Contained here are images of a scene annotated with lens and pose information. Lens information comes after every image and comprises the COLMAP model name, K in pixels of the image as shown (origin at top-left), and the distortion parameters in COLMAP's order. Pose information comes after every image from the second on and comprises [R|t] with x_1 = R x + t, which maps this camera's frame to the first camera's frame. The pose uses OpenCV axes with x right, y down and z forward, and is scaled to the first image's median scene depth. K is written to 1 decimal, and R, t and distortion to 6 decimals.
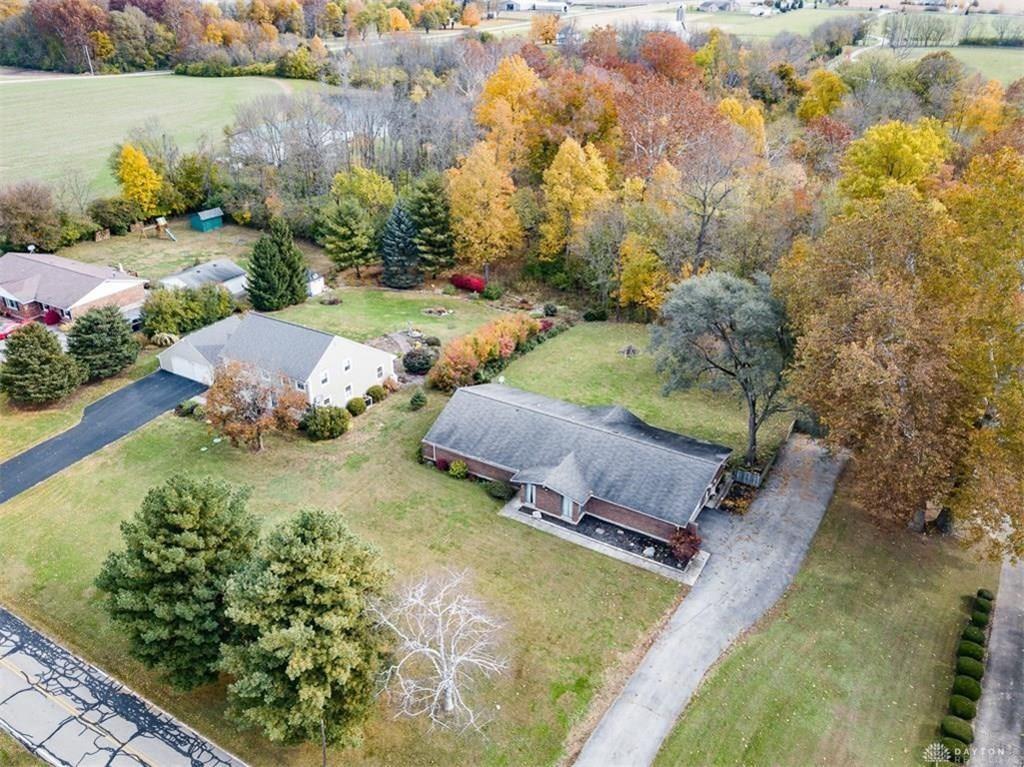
lens RADIAL K [[803.9, 0, 508.3], [0, 803.9, 382.4], [0, 0, 1]] dist [0.024626, -0.013944]
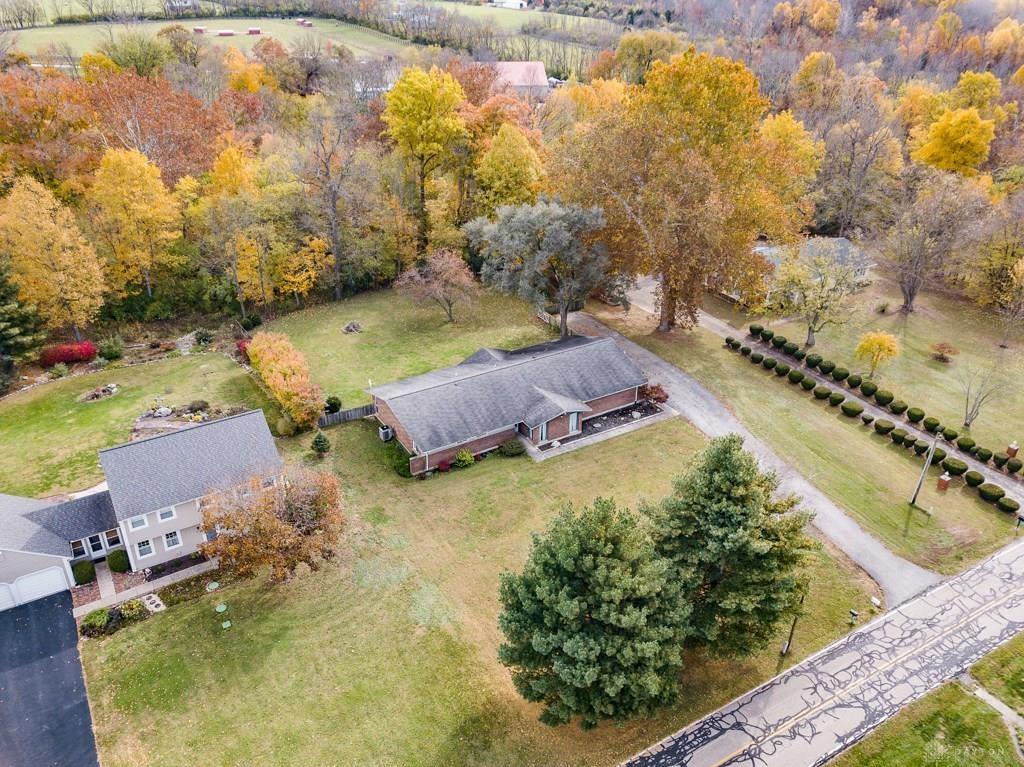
lens RADIAL K [[803.1, 0, 512.0], [0, 803.1, 383.5], [0, 0, 1]] dist [0.007569, -0.004705]
pose [[0.474340, -0.425425, 0.770724, -0.490431], [0.406540, 0.882395, 0.236861, -0.118023], [-0.780850, 0.200978, 0.591507, 0.232225]]
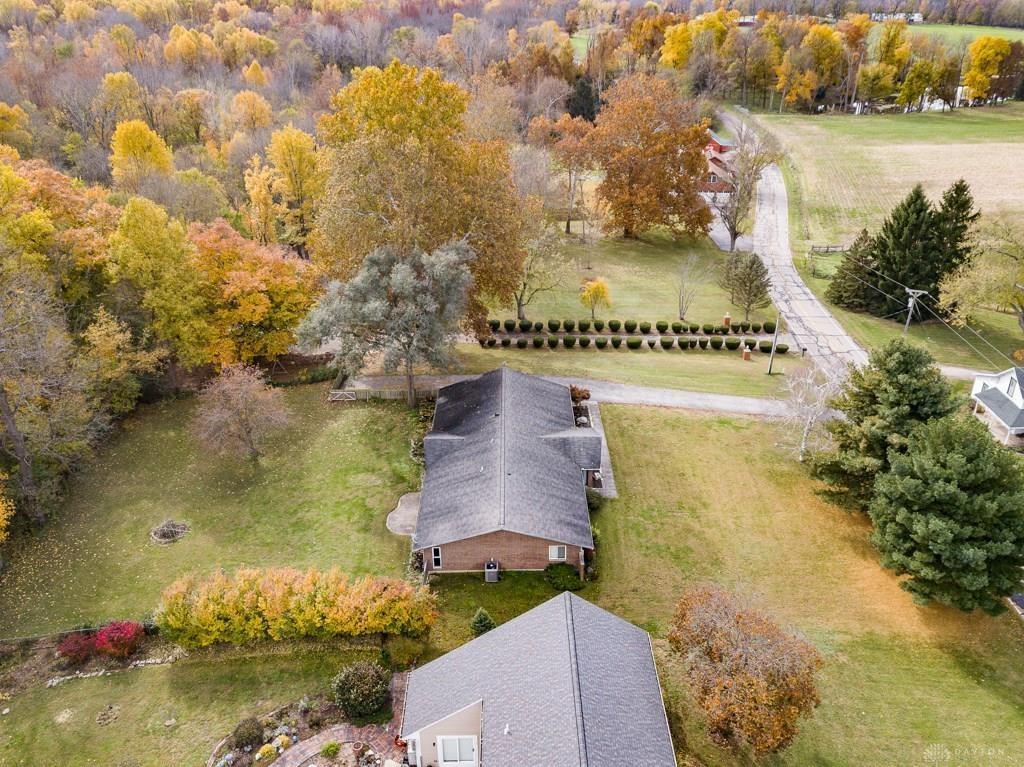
lens RADIAL K [[803.1, 0, 512.0], [0, 803.1, 383.5], [0, 0, 1]] dist [0.007569, -0.004705]
pose [[-0.510743, -0.398444, 0.761829, -0.397489], [0.406863, 0.668595, 0.622450, -0.370458], [-0.757366, 0.627872, -0.179368, 0.728780]]
